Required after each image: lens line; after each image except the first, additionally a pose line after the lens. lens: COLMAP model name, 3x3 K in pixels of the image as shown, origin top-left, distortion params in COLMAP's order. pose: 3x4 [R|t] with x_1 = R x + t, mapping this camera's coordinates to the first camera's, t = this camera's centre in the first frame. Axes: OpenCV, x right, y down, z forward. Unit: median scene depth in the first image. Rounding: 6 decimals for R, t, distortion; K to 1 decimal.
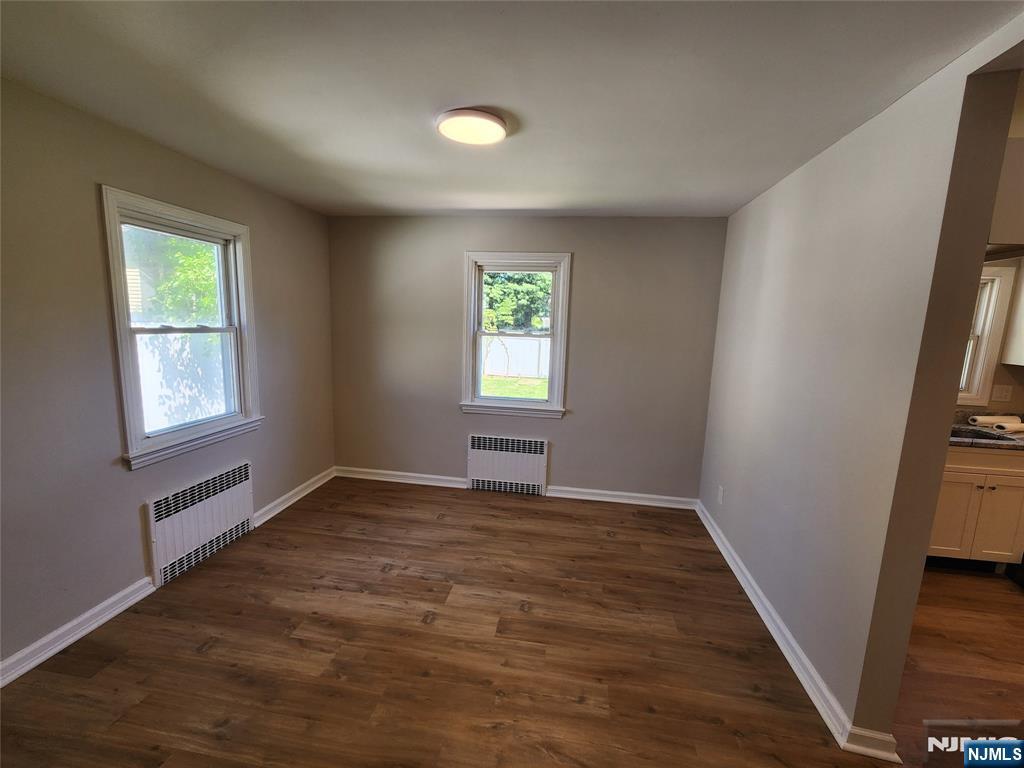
lens RADIAL K [[418.0, 0, 519.8], [0, 418.0, 384.7], [0, 0, 1]] dist [-0.000272, -0.000672]
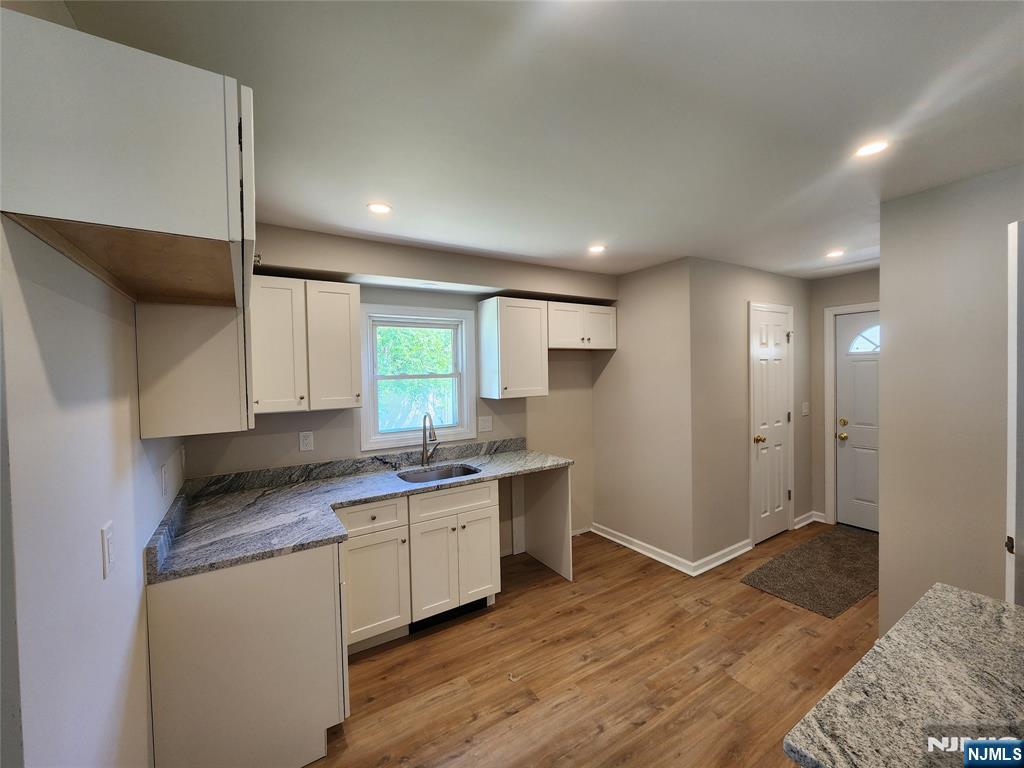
lens RADIAL K [[418.0, 0, 511.2], [0, 418.0, 383.8], [0, 0, 1]] dist [-0.000272, -0.000672]
pose [[0.769316, -0.074720, 0.634484, 0.601982], [0.144193, 0.987819, -0.058504, -0.010185], [-0.622384, 0.136497, 0.770719, 0.123711]]
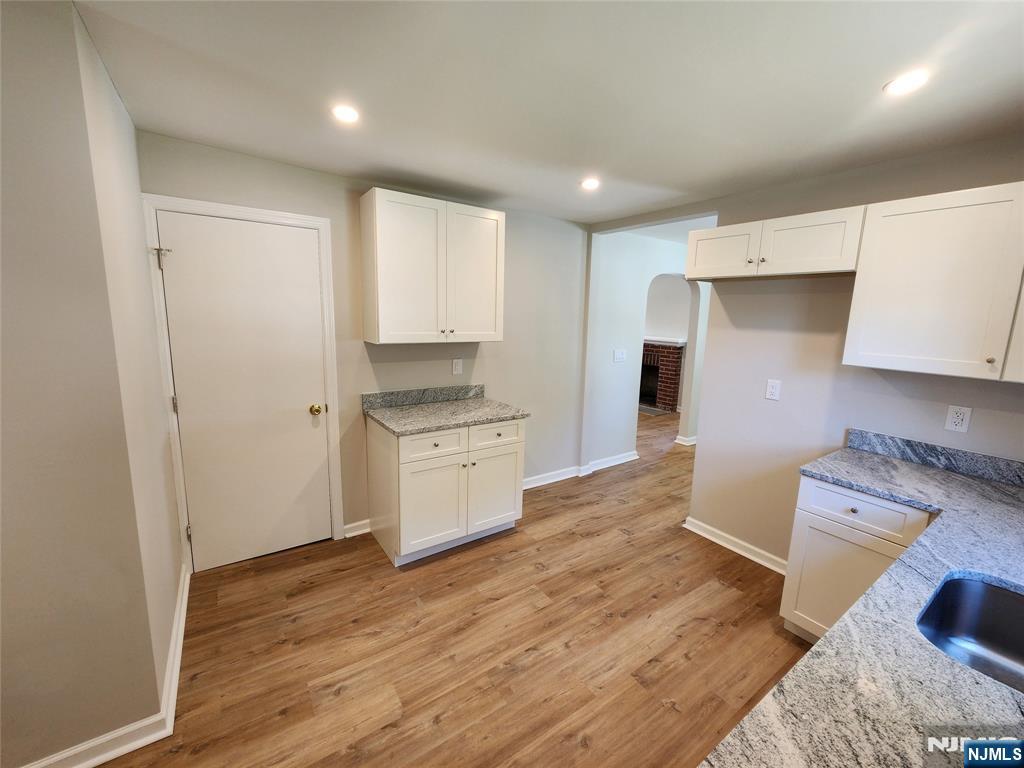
lens RADIAL K [[418.0, 0, 521.9], [0, 418.0, 378.2], [0, 0, 1]] dist [-0.000272, -0.000672]
pose [[-0.725999, 0.042474, -0.686383, 1.628882], [-0.157835, 0.961156, 0.226422, -0.089869], [0.669338, 0.272718, -0.691094, 0.943844]]
